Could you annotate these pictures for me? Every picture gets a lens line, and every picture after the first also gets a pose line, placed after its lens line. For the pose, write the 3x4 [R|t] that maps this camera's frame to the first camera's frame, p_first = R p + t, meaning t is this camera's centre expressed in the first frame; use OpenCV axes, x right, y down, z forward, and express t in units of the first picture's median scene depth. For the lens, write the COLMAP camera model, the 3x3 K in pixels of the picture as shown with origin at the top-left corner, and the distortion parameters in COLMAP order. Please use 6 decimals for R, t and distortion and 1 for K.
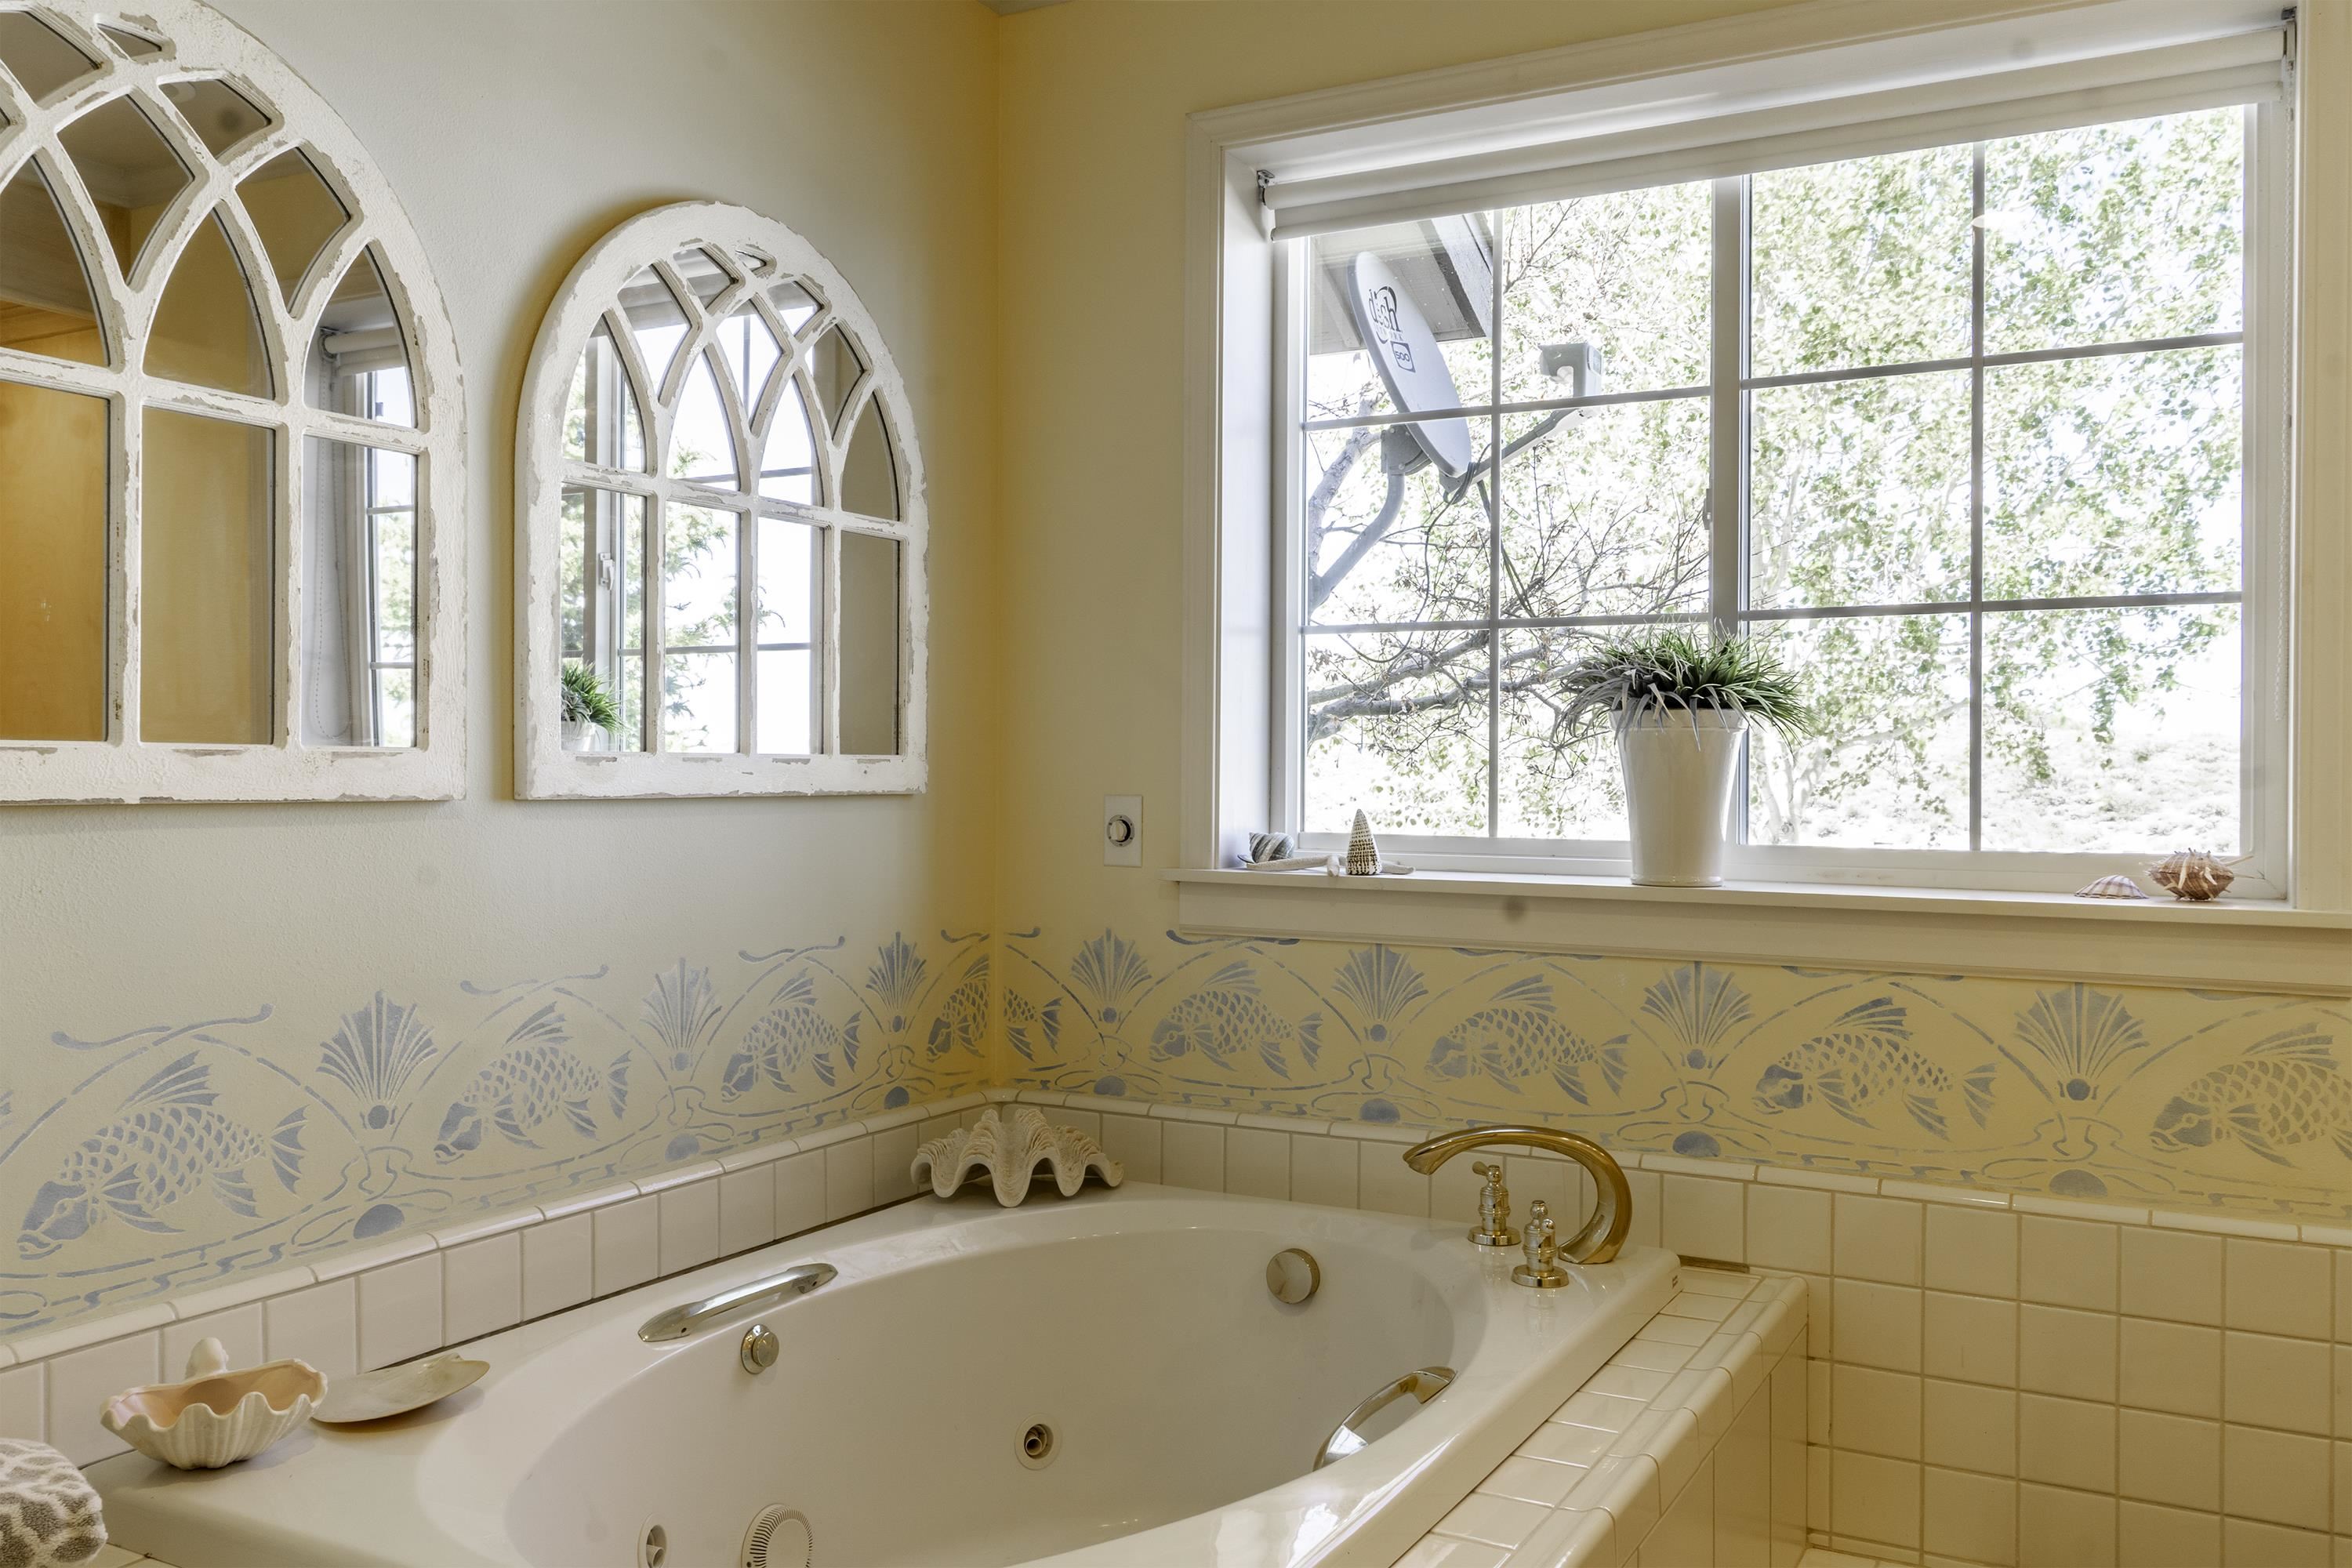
lens RADIAL K [[1964.9, 0, 1180.8], [0, 1964.9, 777.9], [0, 0, 1]] dist [0.046692, 0.002652]
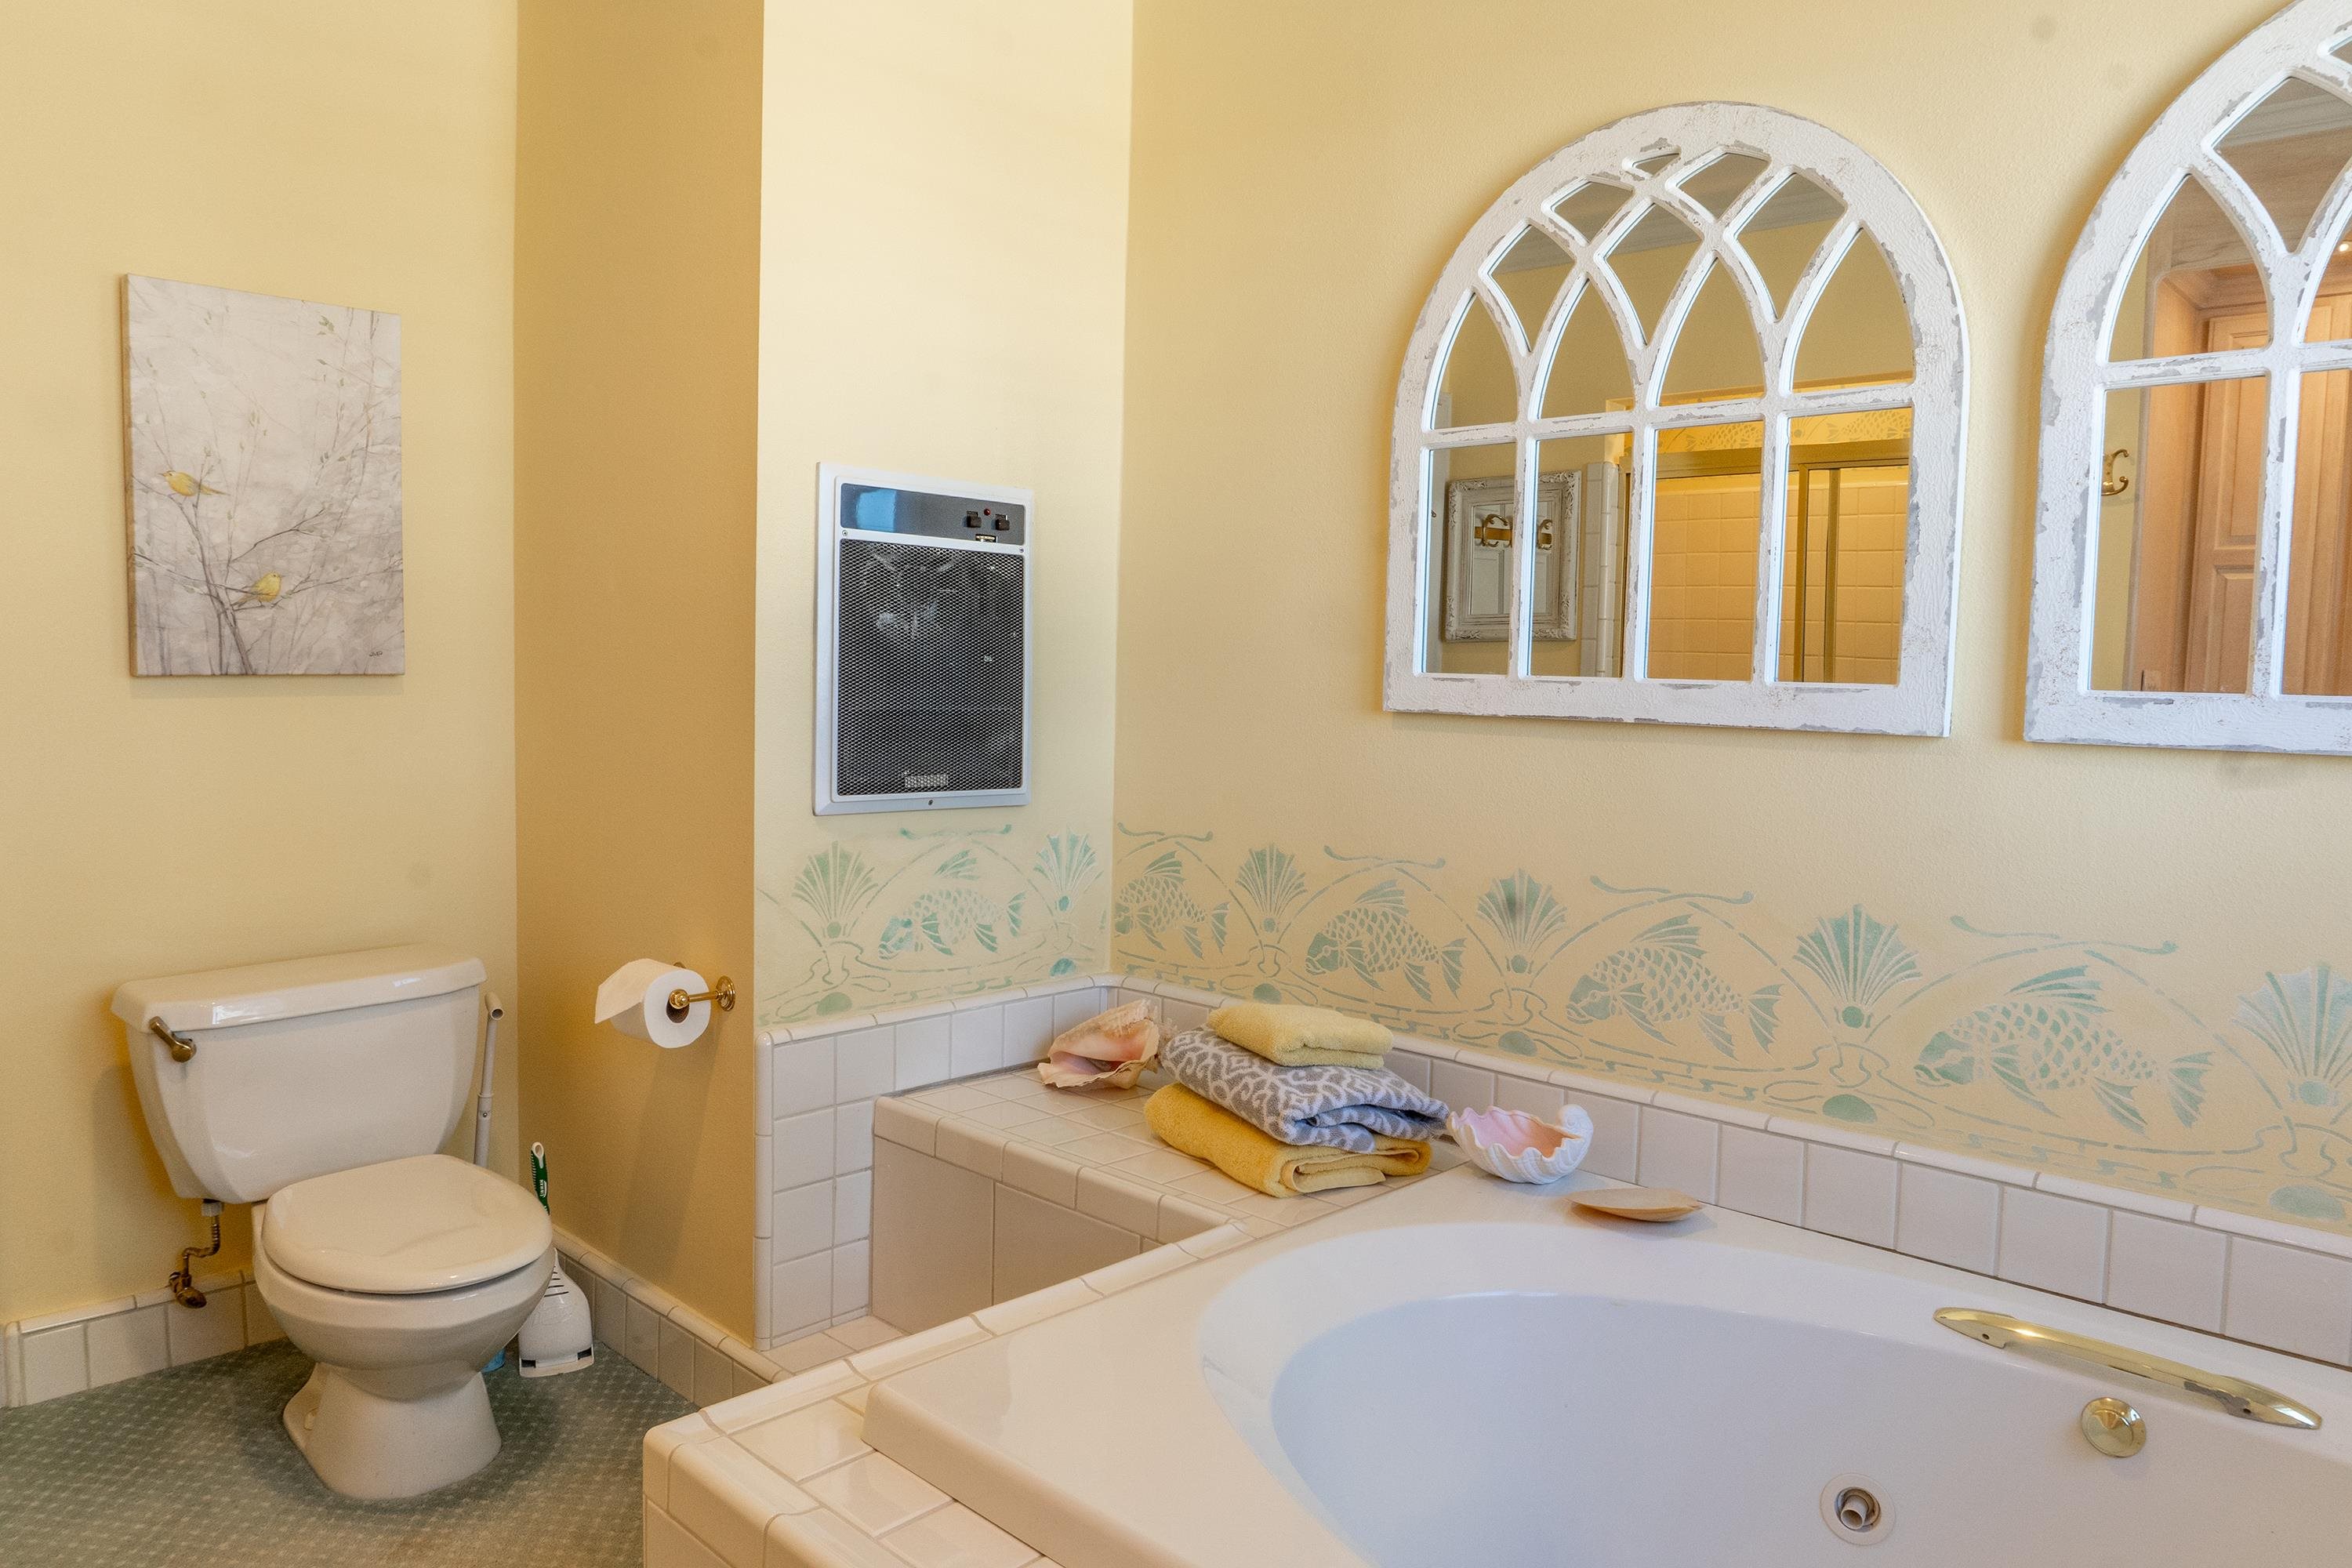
lens RADIAL K [[1599.9, 0, 1182.6], [0, 1599.9, 782.2], [0, 0, 1]] dist [0.001112, 0.002639]
pose [[-0.258360, 0.058875, -0.964253, 0.577024], [-0.027952, 0.997268, 0.068380, -0.011878], [0.965644, 0.044620, -0.256008, 0.900176]]
